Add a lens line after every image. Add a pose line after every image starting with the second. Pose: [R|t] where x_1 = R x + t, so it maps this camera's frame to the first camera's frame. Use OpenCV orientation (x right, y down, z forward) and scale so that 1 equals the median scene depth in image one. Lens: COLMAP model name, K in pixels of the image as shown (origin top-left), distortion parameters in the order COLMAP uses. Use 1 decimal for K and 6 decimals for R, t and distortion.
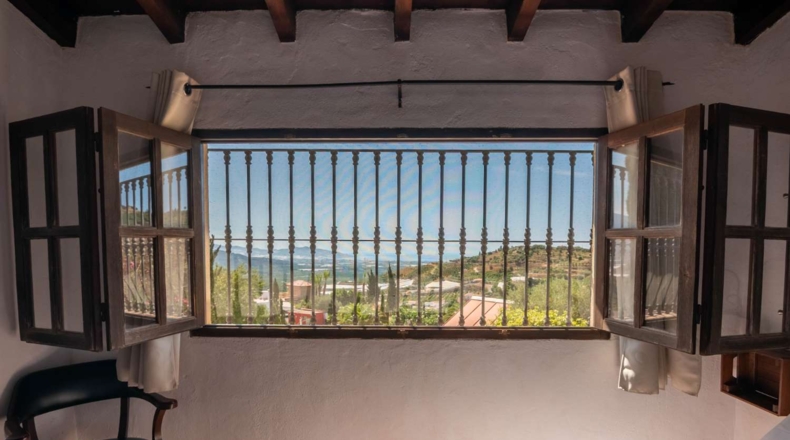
lens RADIAL K [[425.0, 0, 397.1], [0, 425.0, 266.0], [0, 0, 1]] dist [-0.002423, -0.015152]
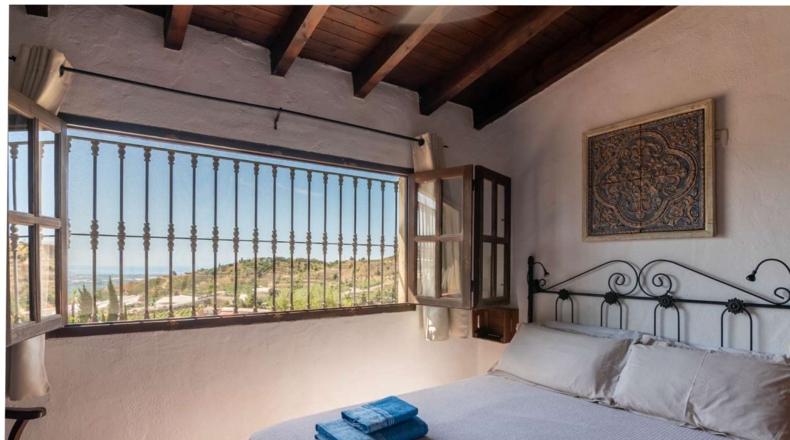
lens RADIAL K [[425.0, 0, 397.1], [0, 425.0, 266.0], [0, 0, 1]] dist [-0.002423, -0.015152]
pose [[0.808631, -0.003283, 0.588307, -0.434668], [0.022659, 0.999416, -0.025567, 0.055358], [-0.587879, 0.034005, 0.808234, -0.171002]]
